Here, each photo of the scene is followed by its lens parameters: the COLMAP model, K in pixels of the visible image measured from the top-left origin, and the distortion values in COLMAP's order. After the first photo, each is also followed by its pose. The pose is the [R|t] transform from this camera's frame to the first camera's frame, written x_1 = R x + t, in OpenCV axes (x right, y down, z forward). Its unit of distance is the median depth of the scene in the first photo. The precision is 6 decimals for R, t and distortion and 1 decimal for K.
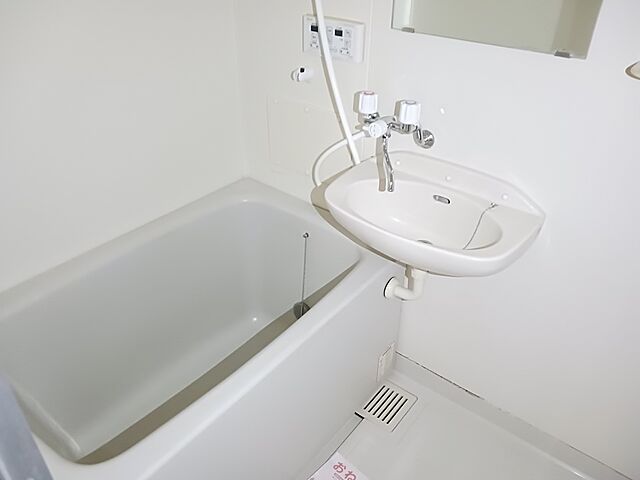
lens RADIAL K [[518.6, 0, 320.0], [0, 518.6, 240.0], [0, 0, 1]] dist [-0.009059, 0.105251]
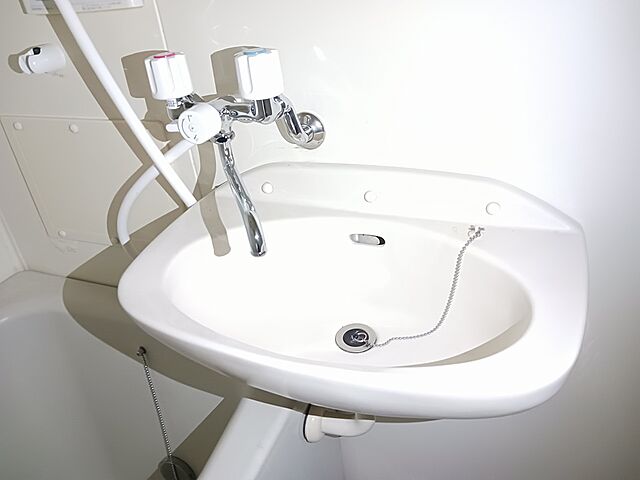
lens RADIAL K [[518.6, 0, 320.0], [0, 518.6, 240.0], [0, 0, 1]] dist [-0.009059, 0.105251]
pose [[0.955458, -0.230155, 0.184742, 0.101537], [0.243558, 0.968428, -0.053163, -0.065994], [-0.166674, 0.095790, 0.981348, 0.536640]]
